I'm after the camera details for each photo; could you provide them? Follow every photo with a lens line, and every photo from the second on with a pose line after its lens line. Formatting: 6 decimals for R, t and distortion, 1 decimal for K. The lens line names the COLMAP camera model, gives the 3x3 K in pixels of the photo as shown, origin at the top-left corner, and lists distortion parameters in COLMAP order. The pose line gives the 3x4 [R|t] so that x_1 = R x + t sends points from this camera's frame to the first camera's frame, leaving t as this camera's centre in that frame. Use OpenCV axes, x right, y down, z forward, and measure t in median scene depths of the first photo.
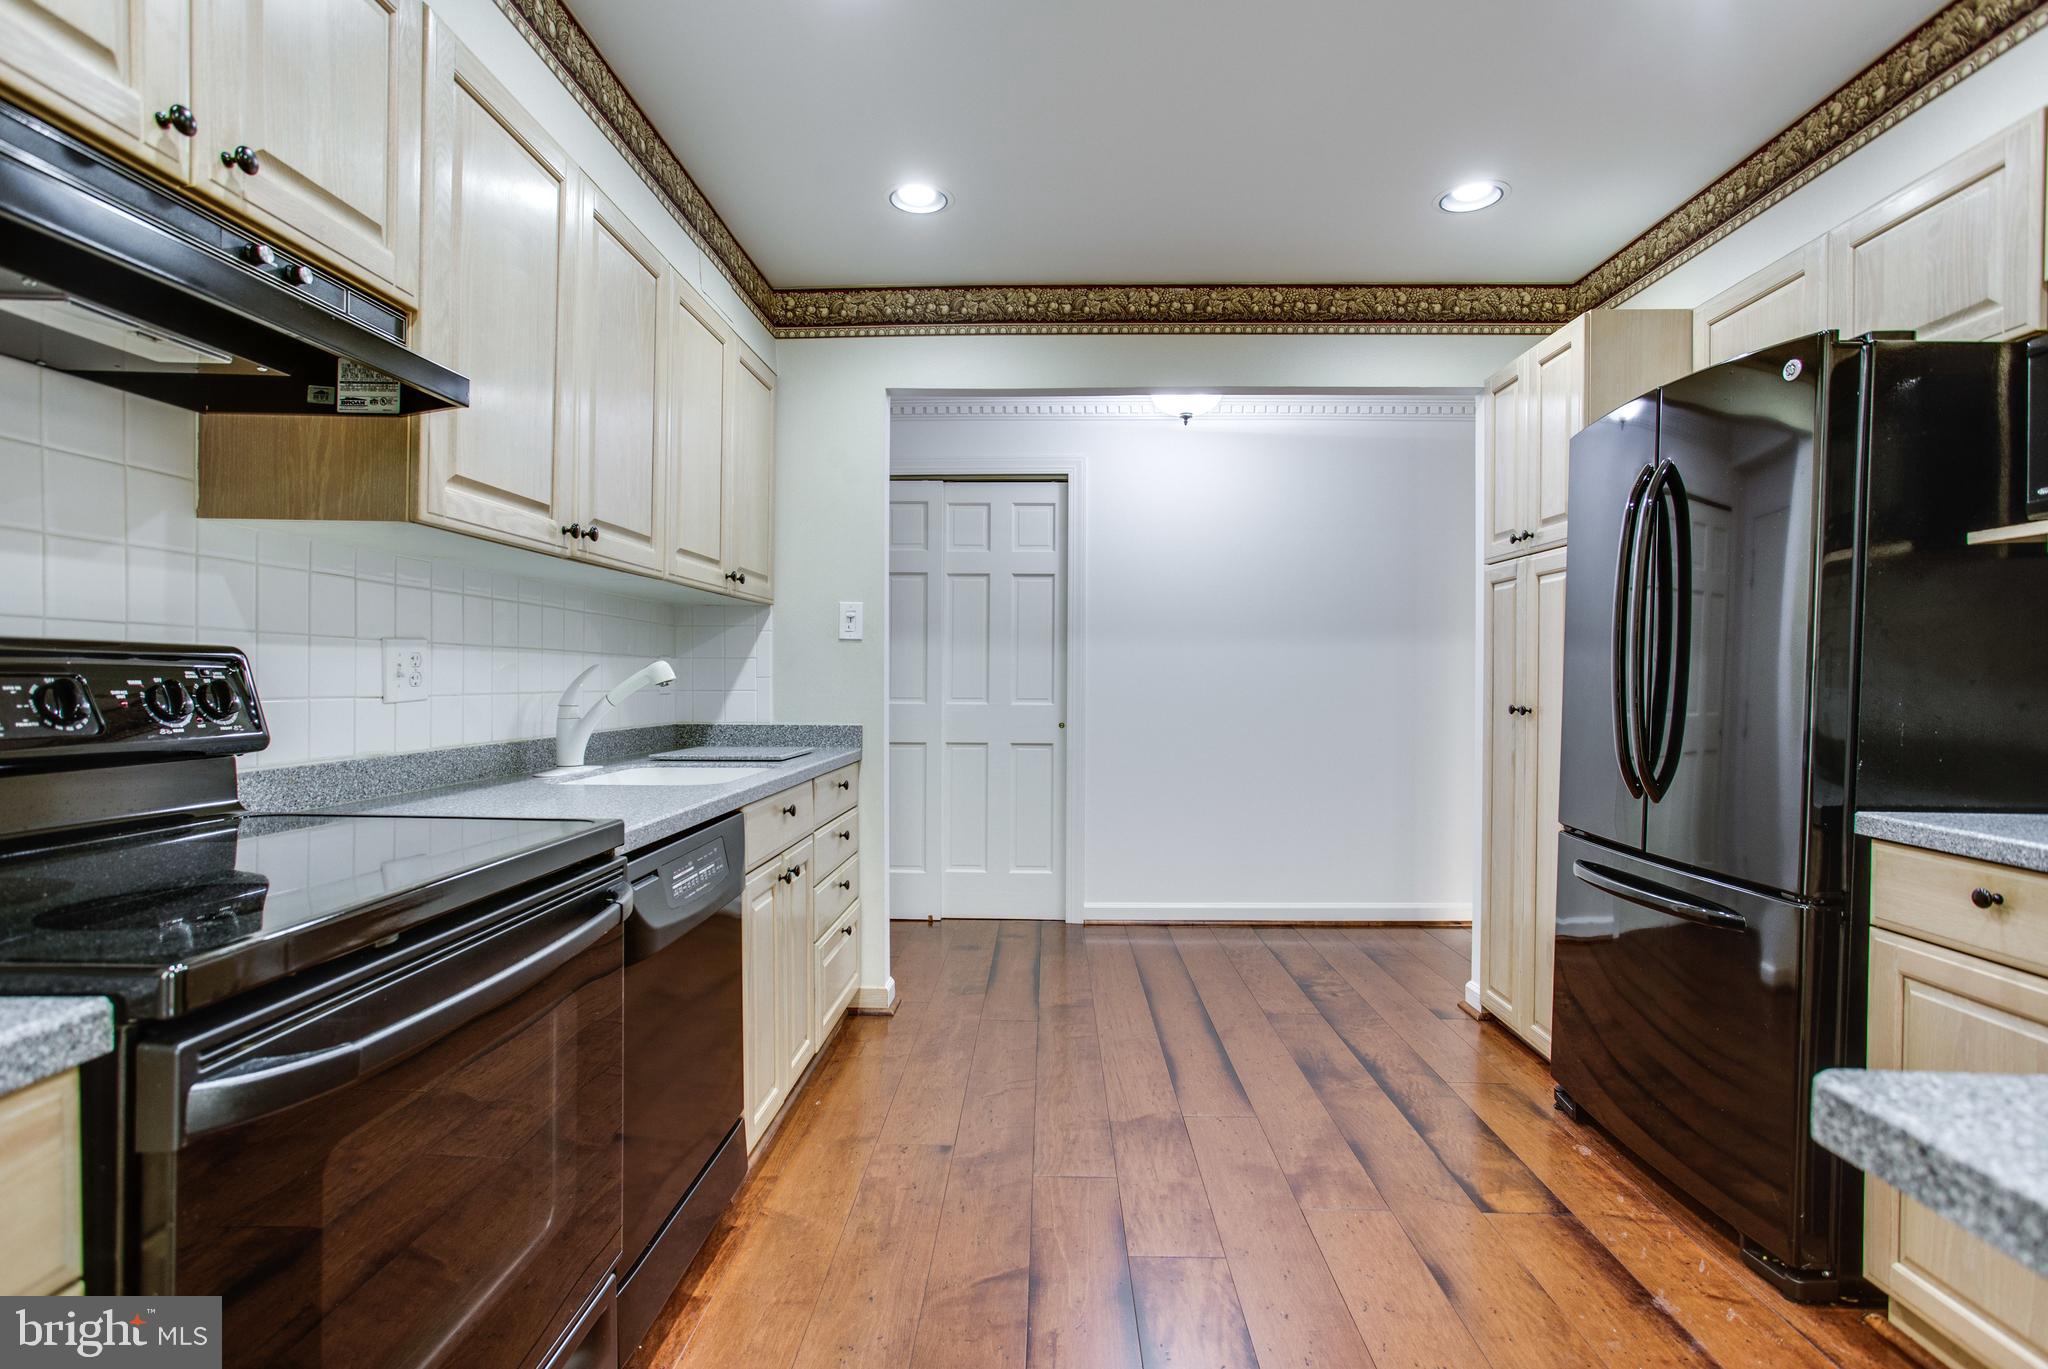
lens RADIAL K [[1045.7, 0, 1041.7], [0, 1045.7, 688.4], [0, 0, 1]] dist [-0.035255, 0.022104]
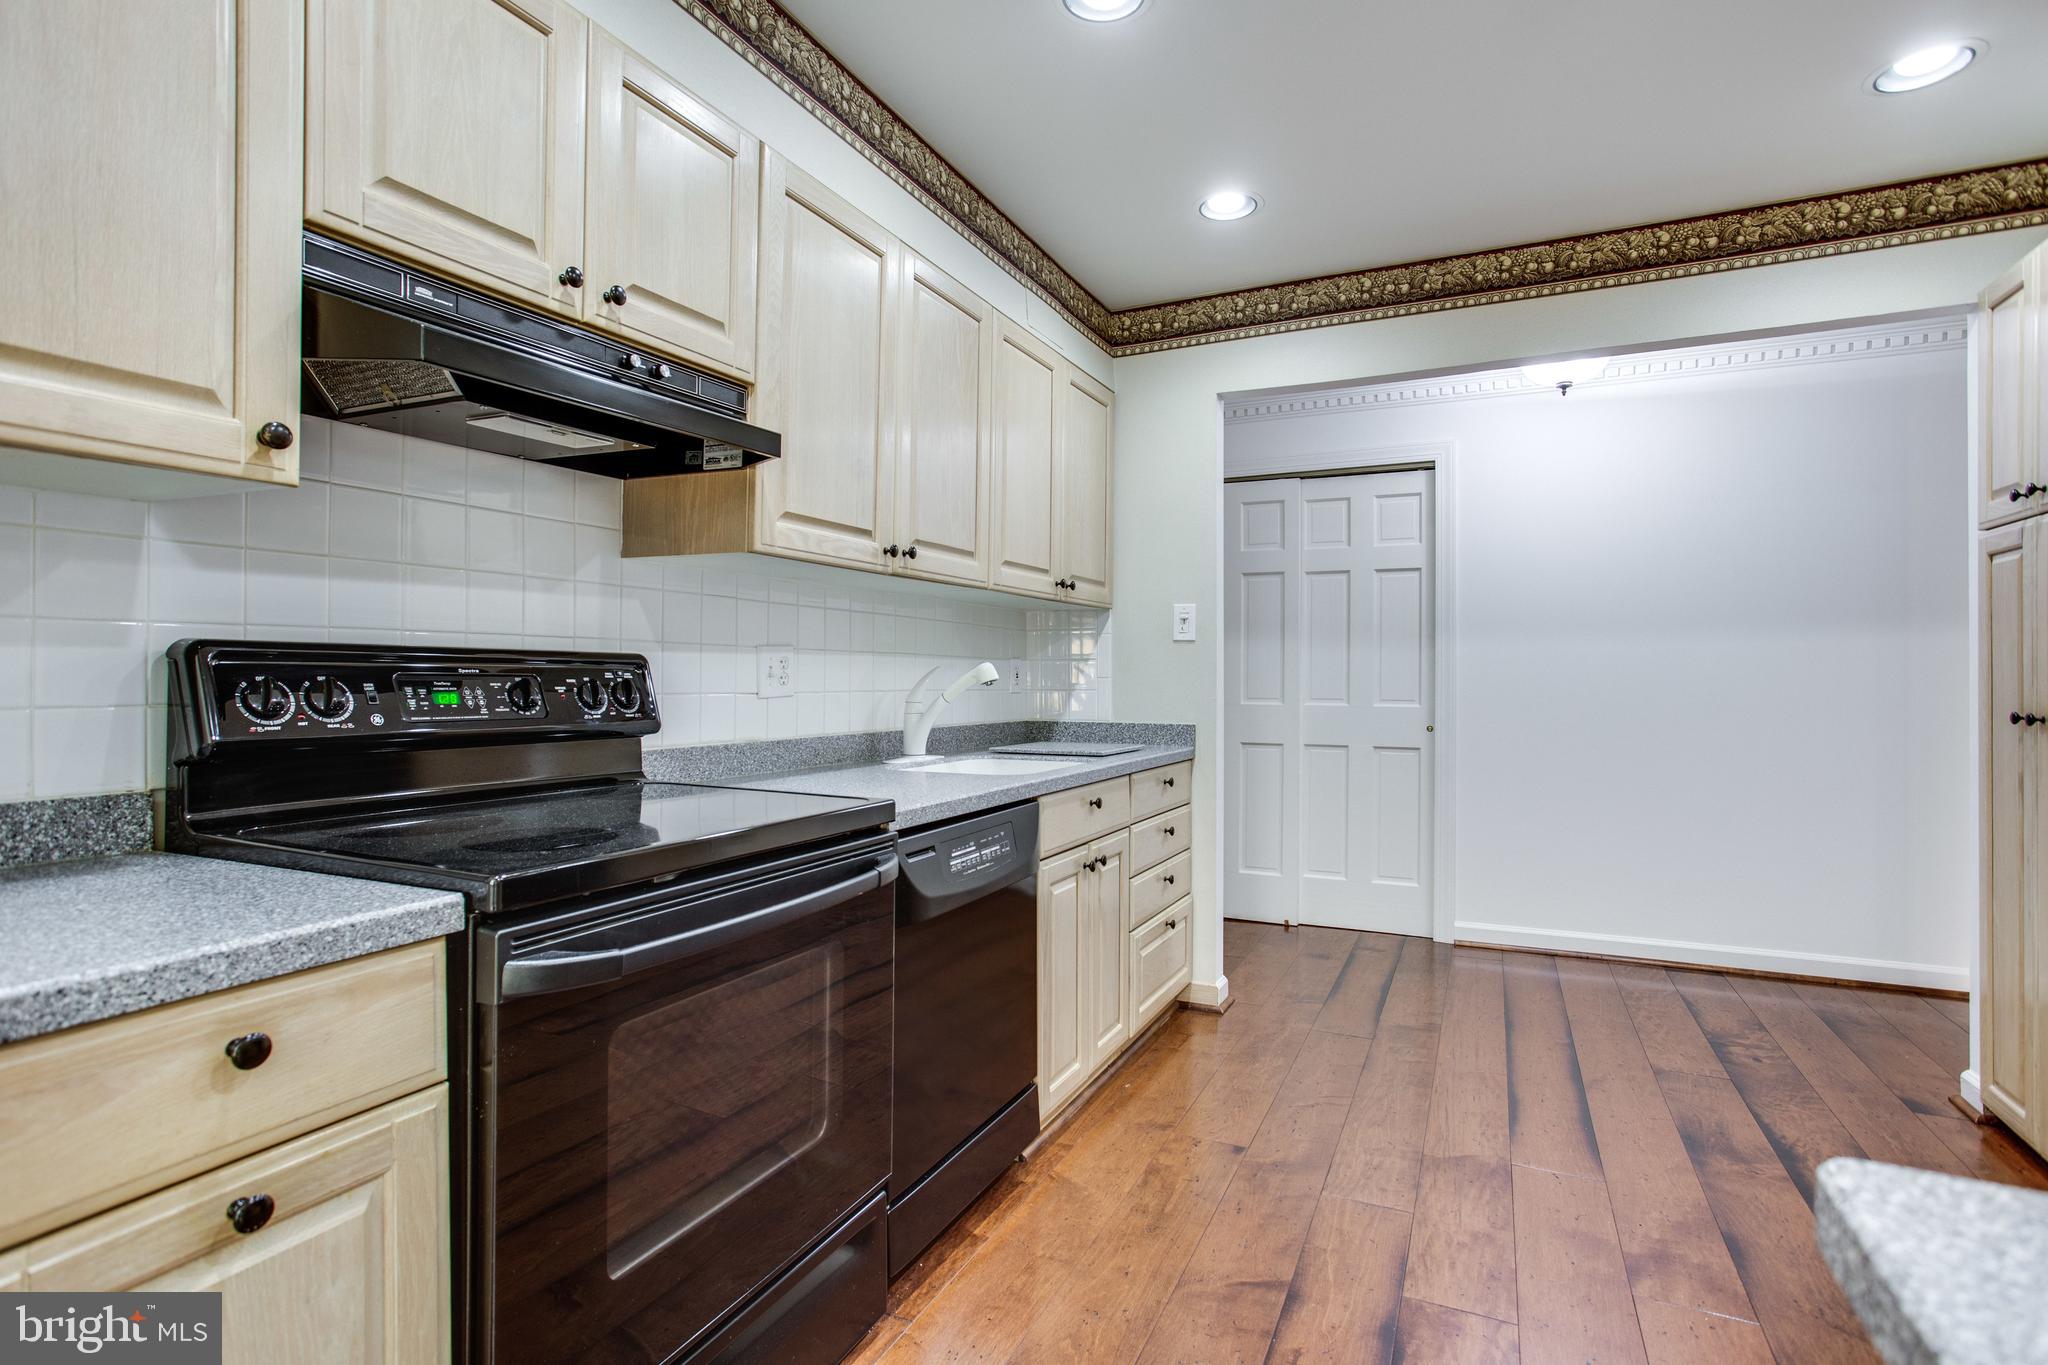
lens RADIAL K [[1045.7, 0, 1003.9], [0, 1045.7, 668.8], [0, 0, 1]] dist [-0.035255, 0.022104]
pose [[0.905238, -0.004422, -0.424882, 0.134774], [-0.003812, 0.999821, -0.018526, 0.001004], [0.424888, 0.018390, 0.905059, -0.005240]]
